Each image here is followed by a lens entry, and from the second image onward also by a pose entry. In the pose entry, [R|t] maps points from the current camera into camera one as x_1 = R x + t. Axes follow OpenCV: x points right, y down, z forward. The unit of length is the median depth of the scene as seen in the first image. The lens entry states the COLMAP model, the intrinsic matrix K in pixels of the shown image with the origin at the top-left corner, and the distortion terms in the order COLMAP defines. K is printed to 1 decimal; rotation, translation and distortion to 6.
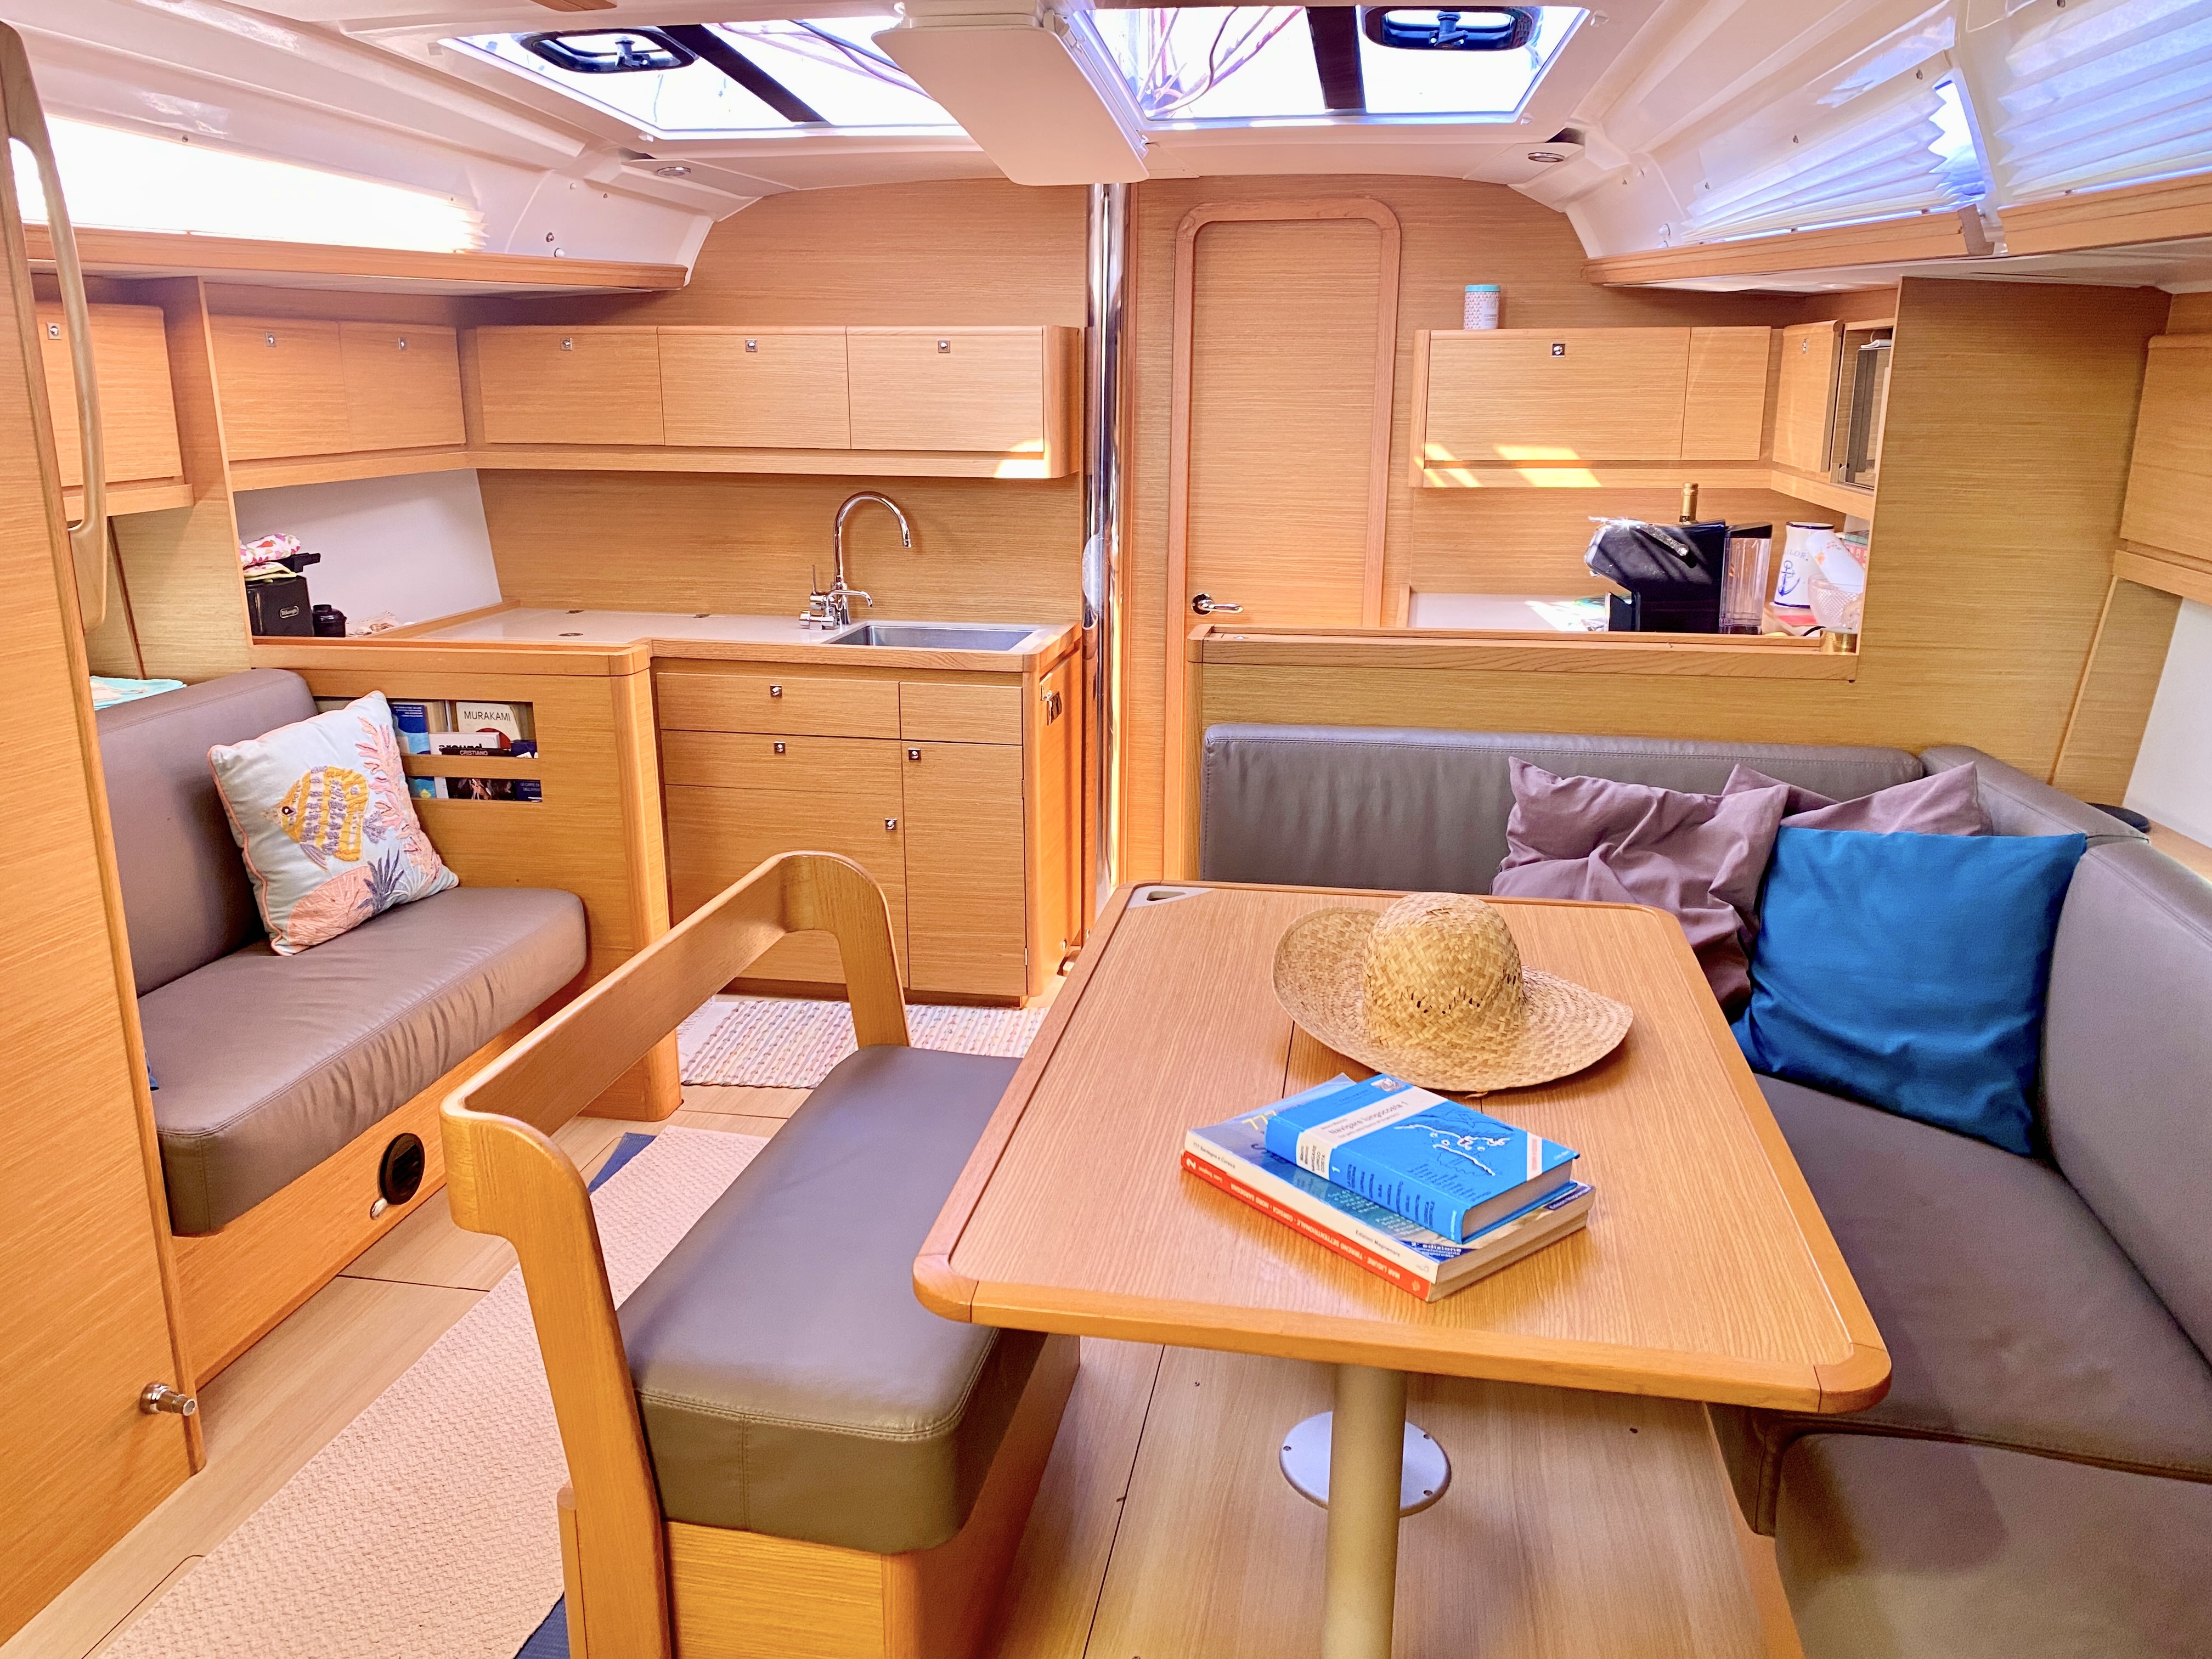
lens RADIAL K [[1721.6, 0, 1096.3], [0, 1721.6, 766.3], [0, 0, 1]] dist [0.036538, 0.002178]
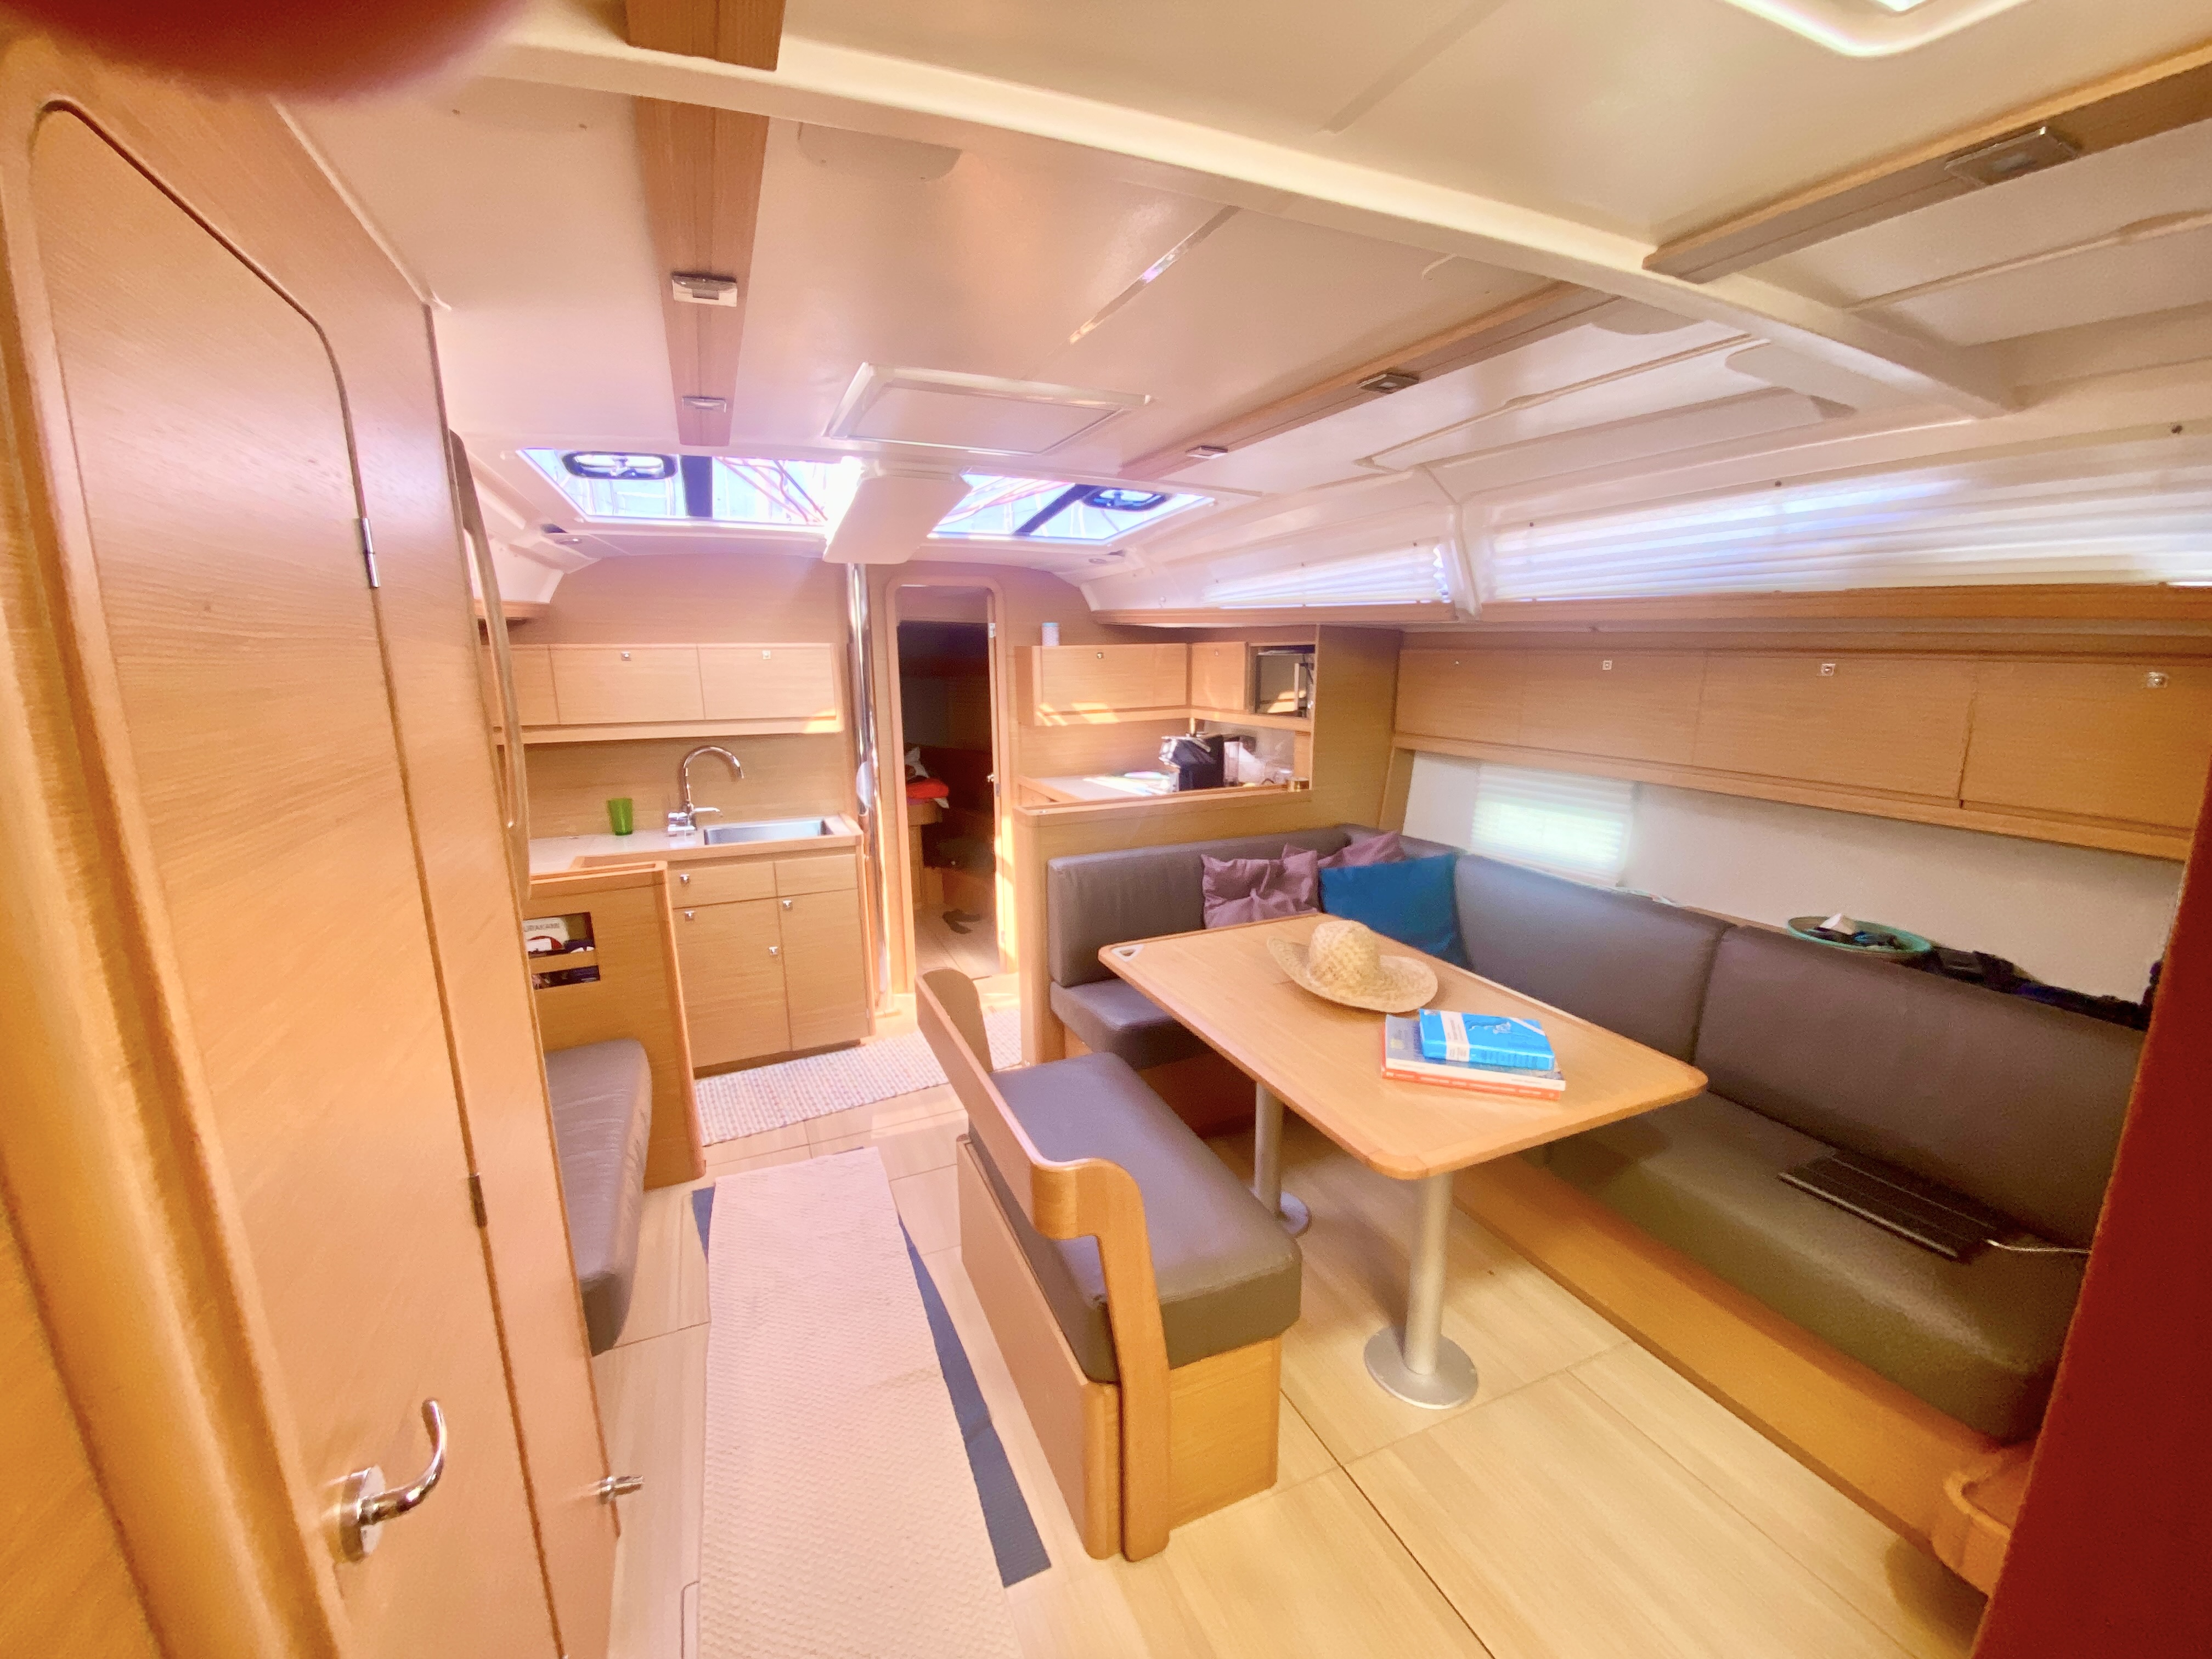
lens RADIAL K [[897.9, 0, 1106.0], [0, 897.9, 829.5], [0, 0, 1]] dist [0.028127, -0.000022]
pose [[0.824646, -0.118290, 0.553143, -0.357759], [0.138748, 0.990315, 0.004929, -0.045876], [-0.548369, 0.072683, 0.833072, 0.140544]]
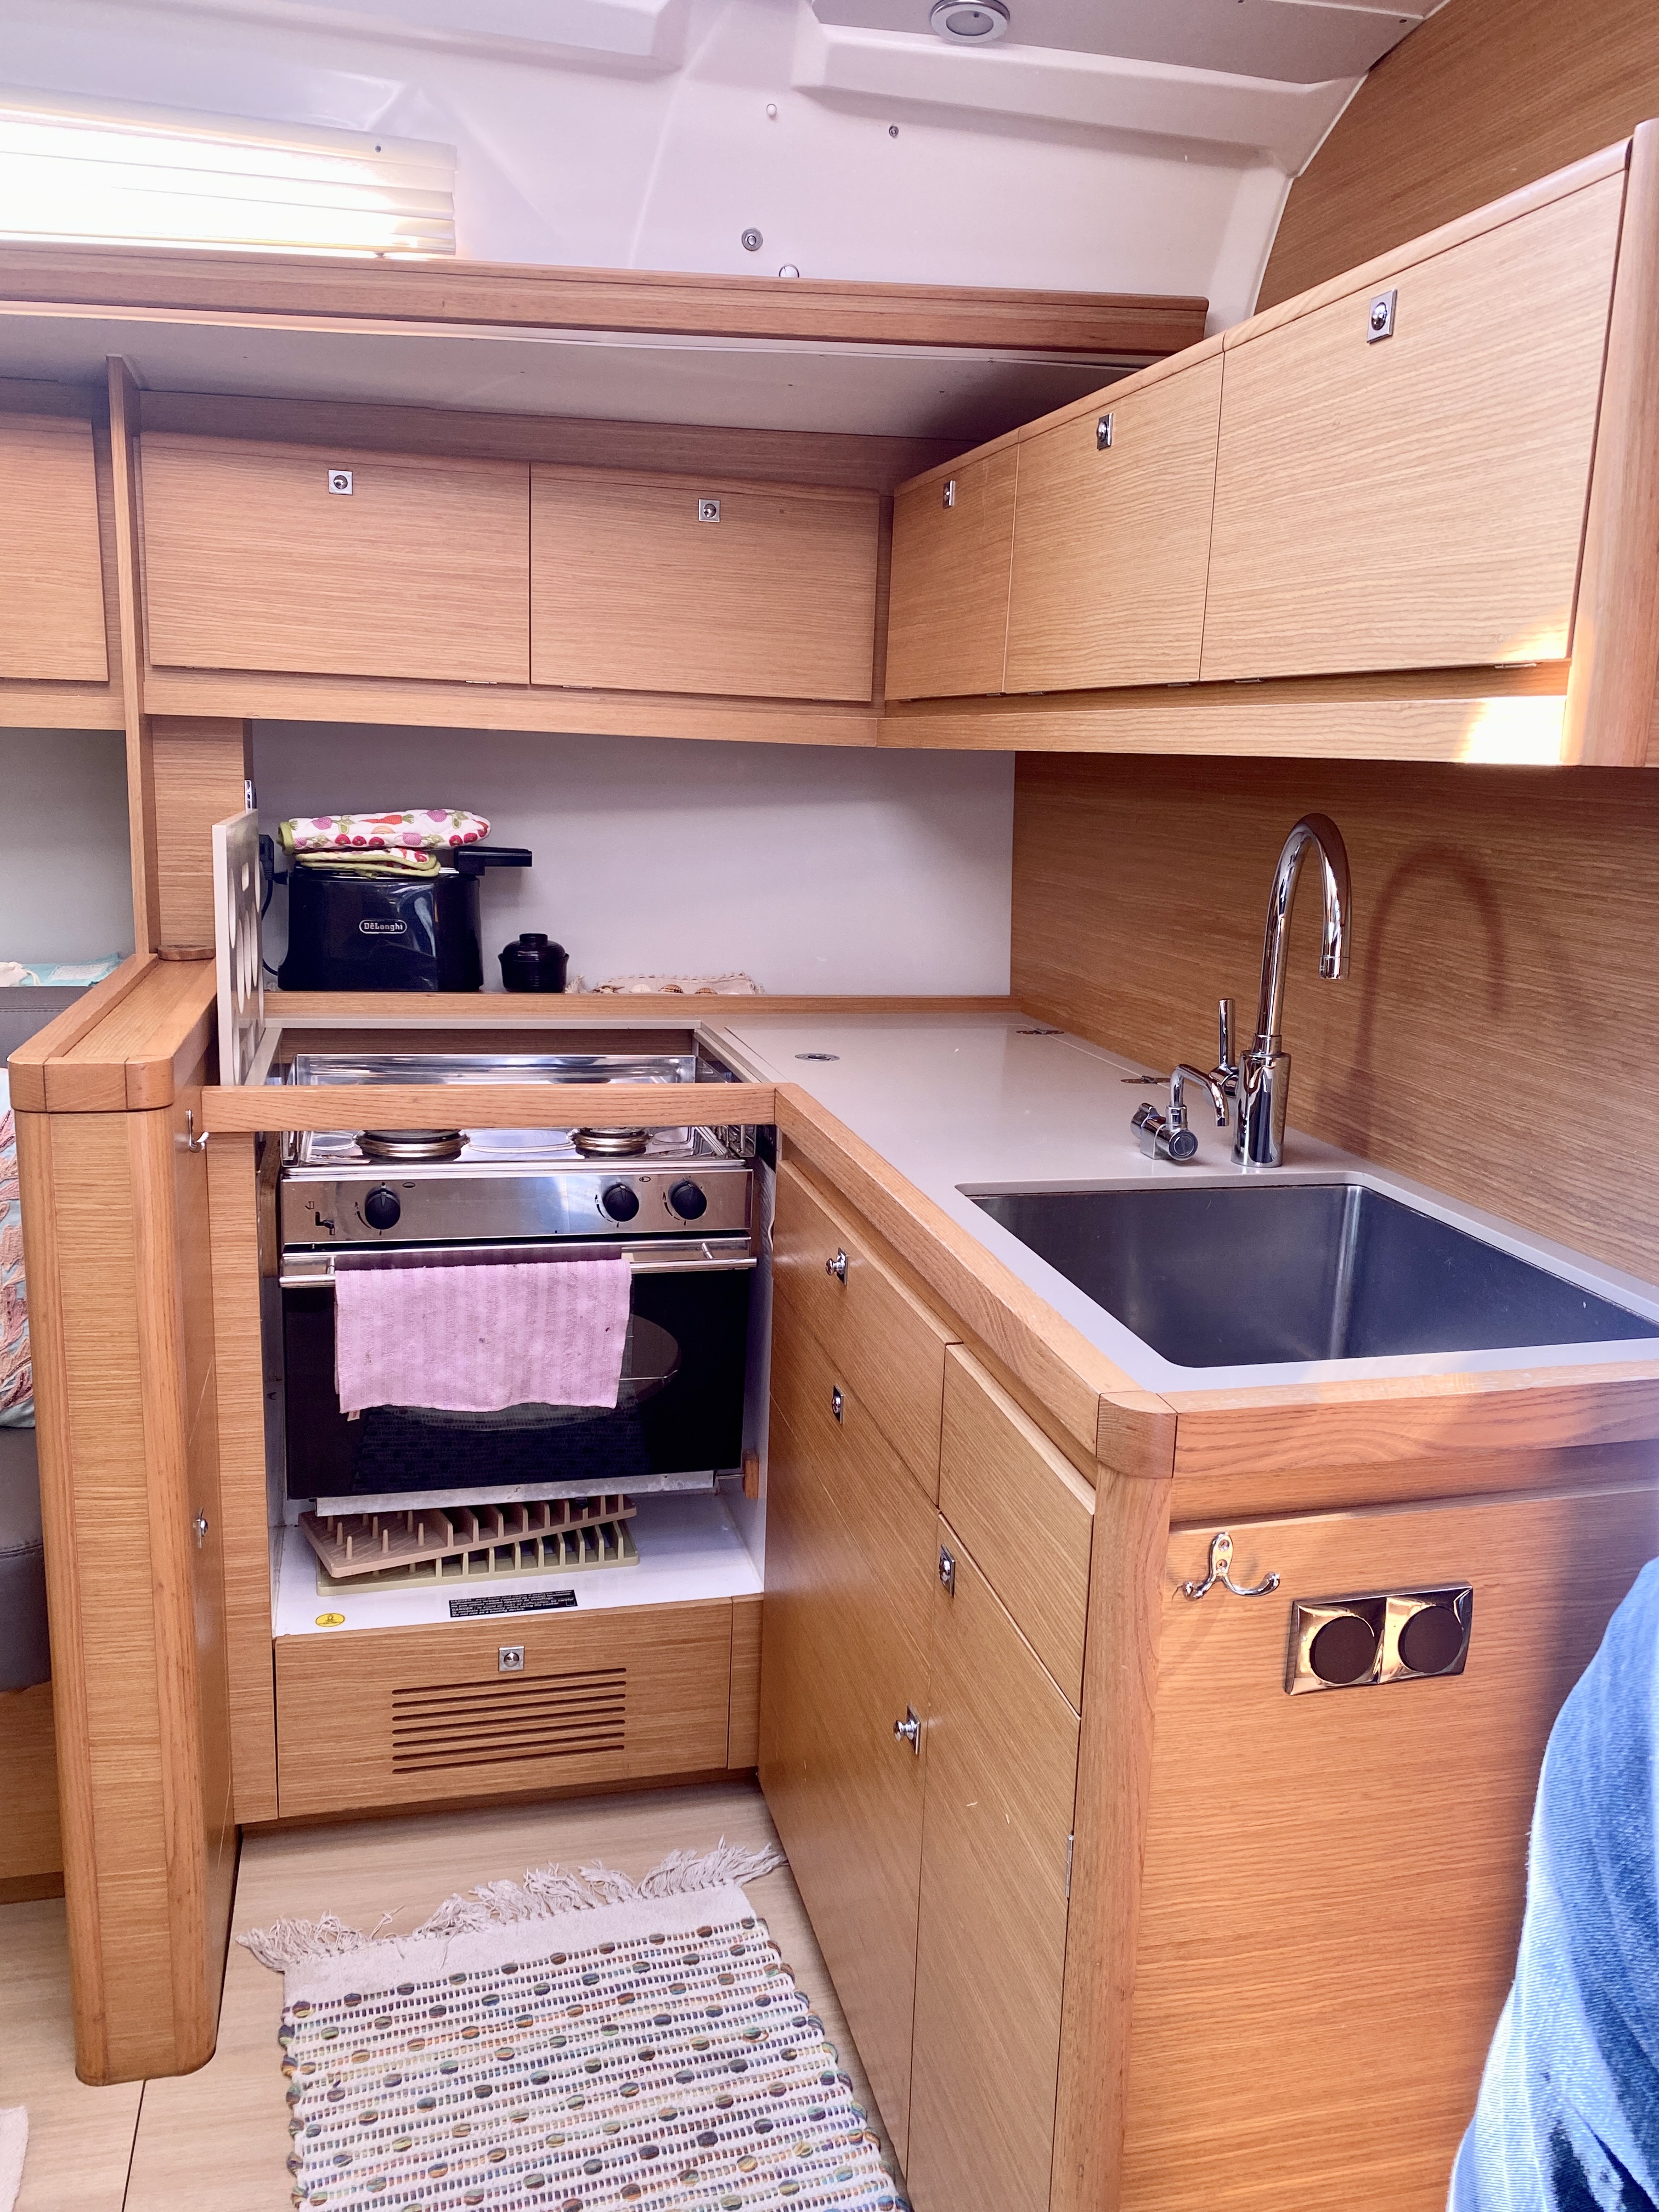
lens RADIAL K [[1721.6, 0, 829.5], [0, 1721.6, 1106.0], [0, 0, 1]] dist [0.036538, 0.002178]
pose [[0.419390, 0.198424, -0.885855, 0.182410], [-0.242809, 0.964786, 0.101151, -0.132801], [0.874732, 0.172672, 0.452801, 0.893585]]
